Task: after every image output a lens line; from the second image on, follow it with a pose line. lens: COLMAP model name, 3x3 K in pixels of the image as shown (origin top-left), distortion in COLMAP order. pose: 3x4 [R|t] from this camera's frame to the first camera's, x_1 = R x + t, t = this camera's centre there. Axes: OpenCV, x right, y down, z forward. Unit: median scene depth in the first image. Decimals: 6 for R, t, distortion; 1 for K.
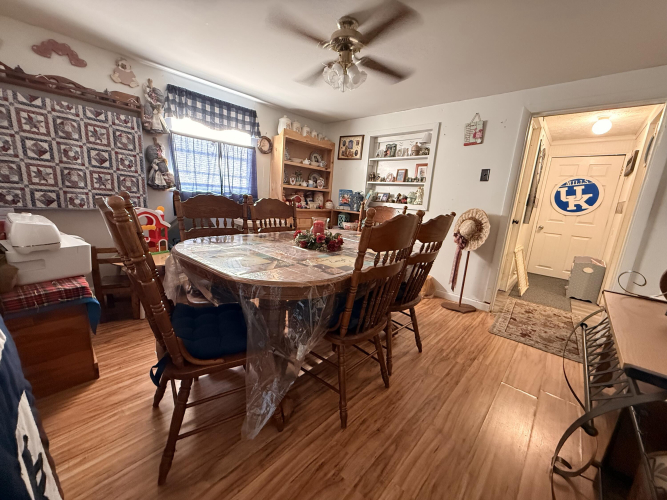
lens RADIAL K [[264.9, 0, 331.0], [0, 264.9, 250.1], [0, 0, 1]] dist [-0.000492, -0.000128]
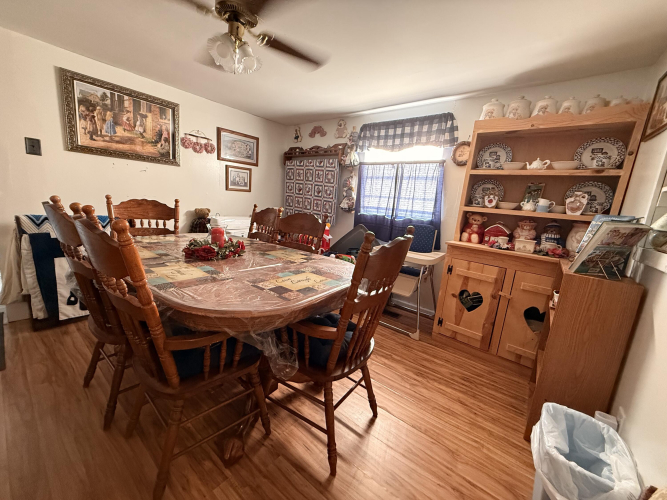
lens RADIAL K [[264.9, 0, 331.0], [0, 264.9, 250.1], [0, 0, 1]] dist [-0.000492, -0.000128]
pose [[0.075375, 0.106341, -0.991469, 0.552146], [-0.283813, 0.955461, 0.080903, -0.129239], [0.955913, 0.275294, 0.102199, 0.803397]]
